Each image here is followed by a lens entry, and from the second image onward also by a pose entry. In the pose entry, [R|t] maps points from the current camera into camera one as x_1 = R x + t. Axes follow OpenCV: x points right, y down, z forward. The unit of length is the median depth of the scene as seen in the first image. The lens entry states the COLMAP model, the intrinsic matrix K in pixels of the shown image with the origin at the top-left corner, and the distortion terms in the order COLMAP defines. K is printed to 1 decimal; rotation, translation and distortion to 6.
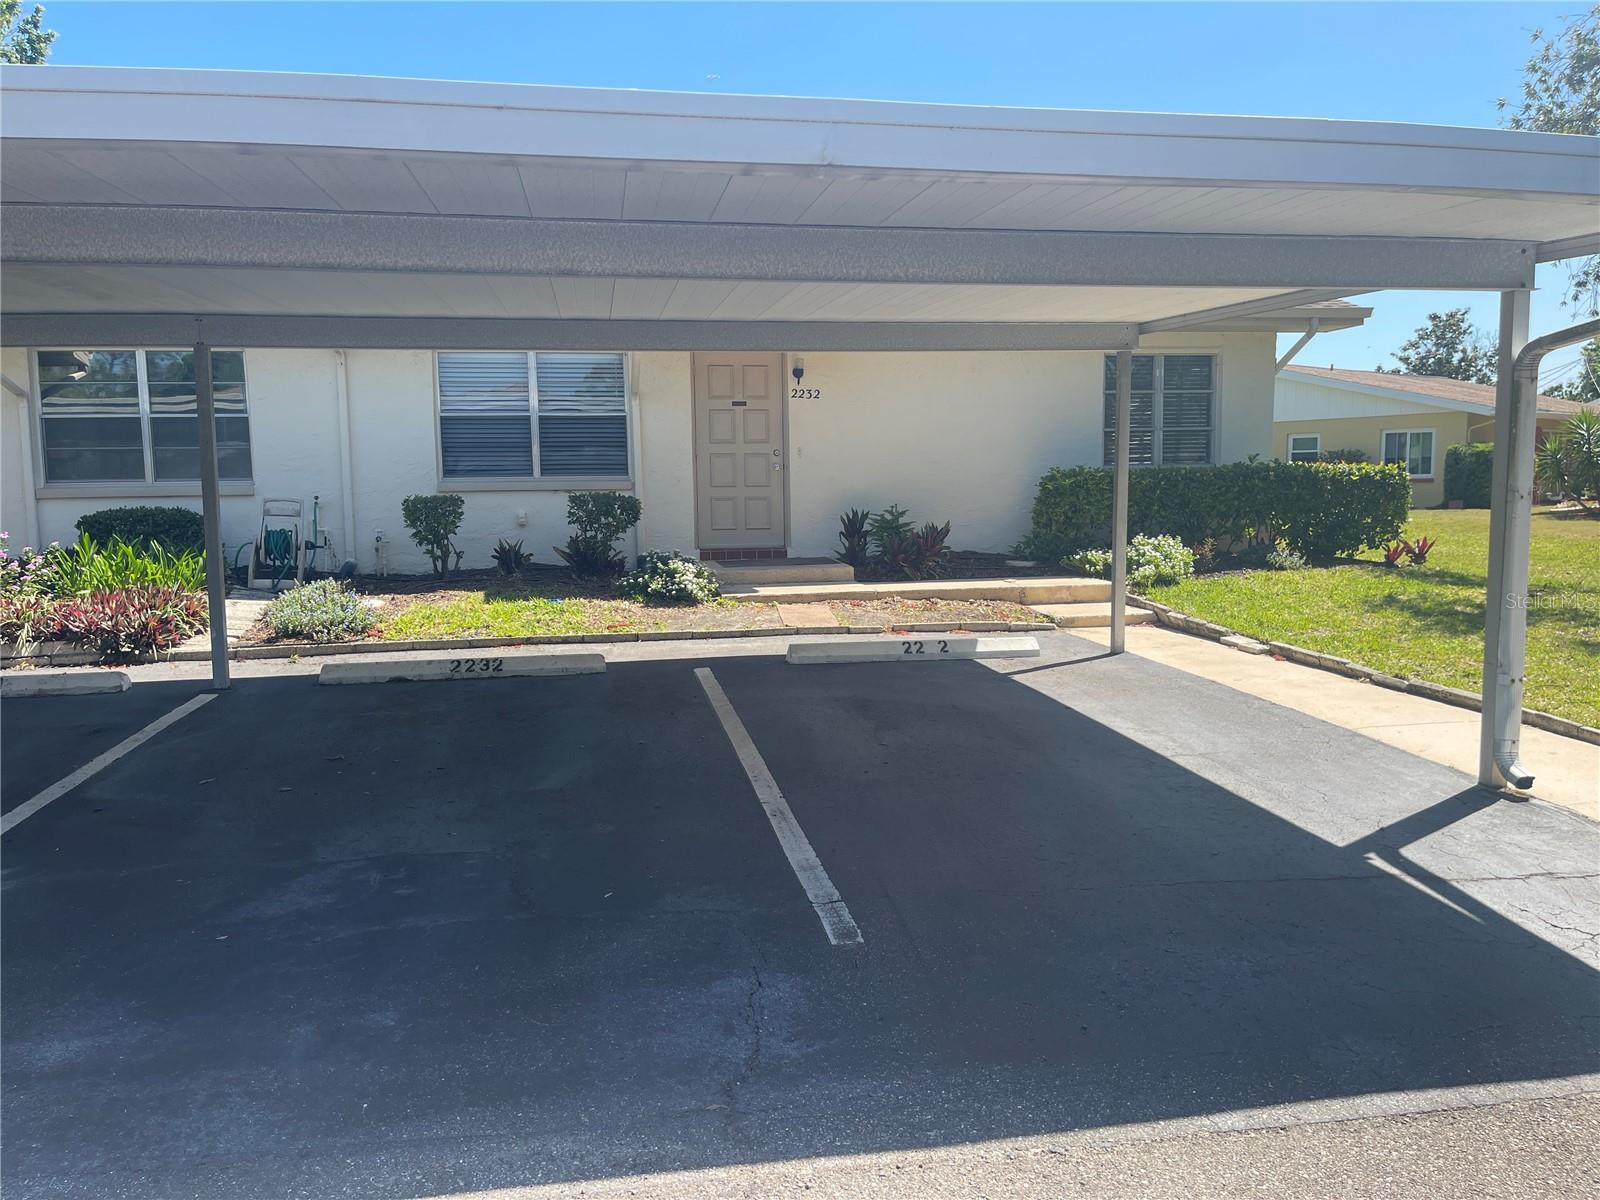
lens RADIAL K [[1209.2, 0, 800.0], [0, 1209.2, 600.0], [0, 0, 1]] dist [0.003586, 0.000645]
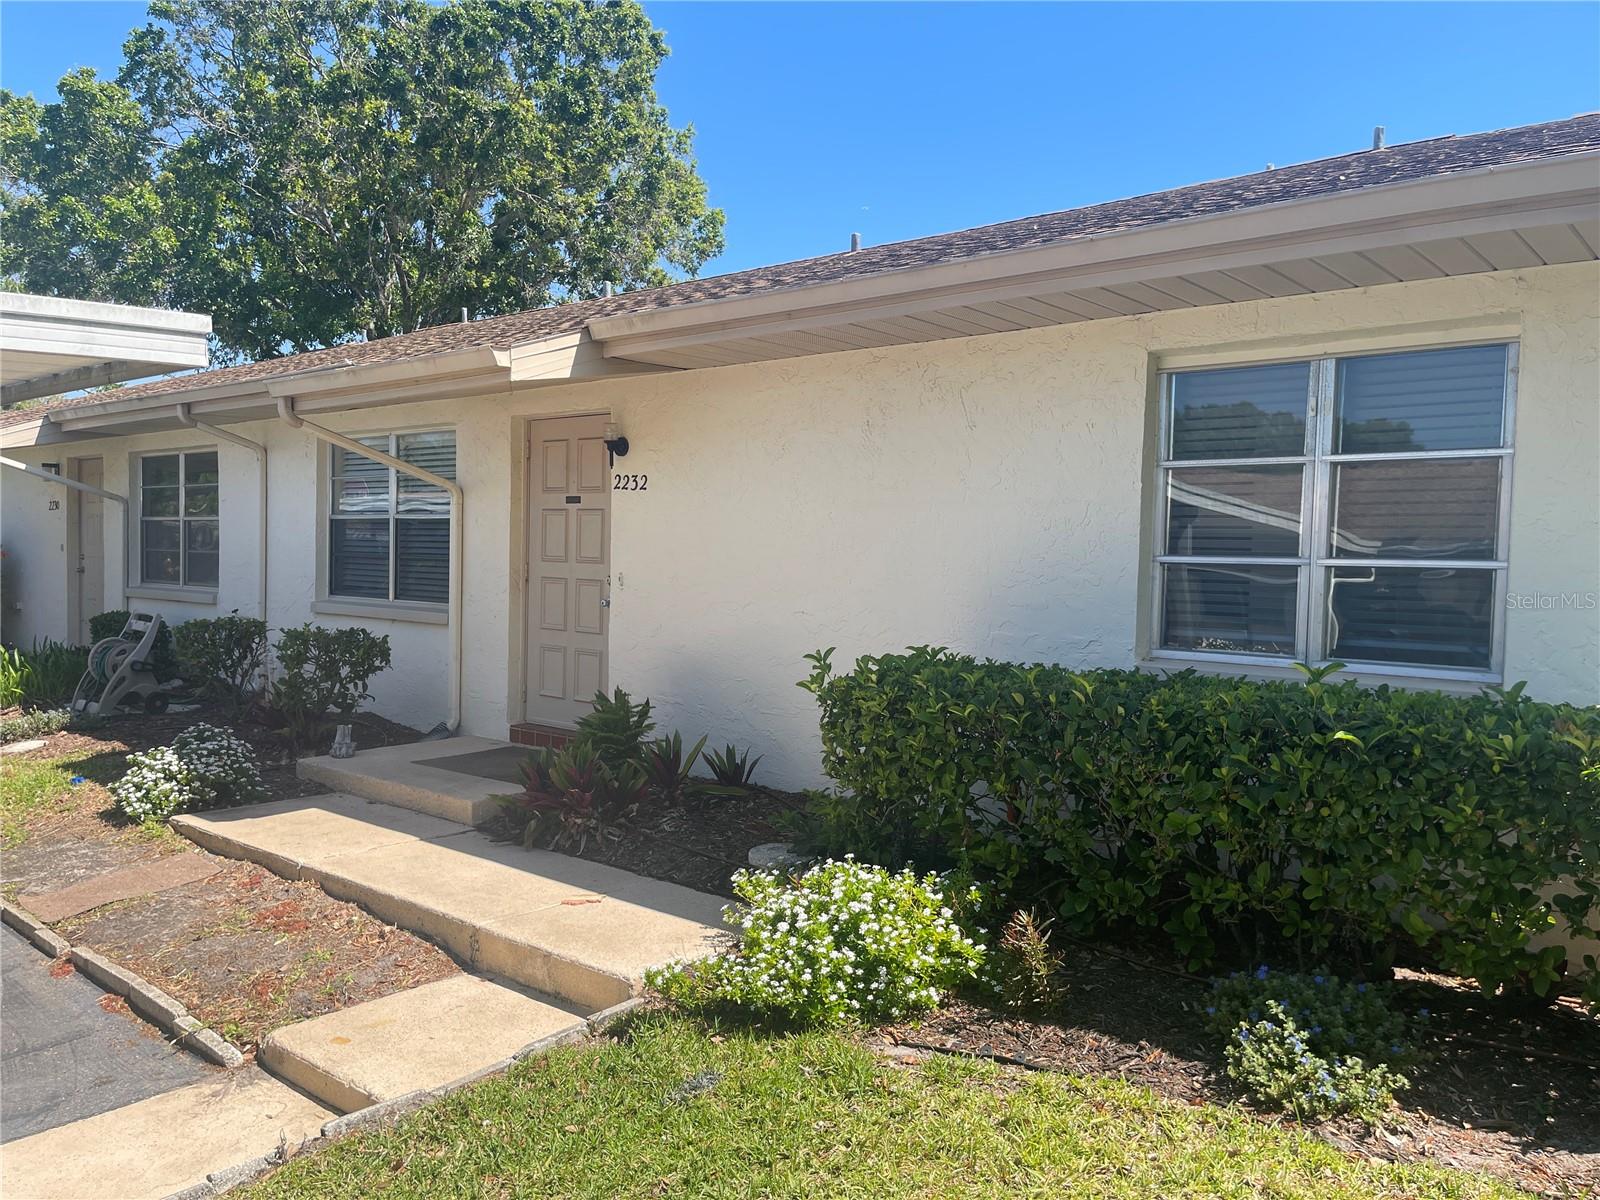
lens RADIAL K [[1209.2, 0, 800.0], [0, 1209.2, 600.0], [0, 0, 1]] dist [0.003586, 0.000645]
pose [[0.628375, 0.056309, -0.775870, 0.511928], [-0.121494, 0.992241, -0.026386, -0.108762], [0.768365, 0.110844, 0.630341, 0.702254]]
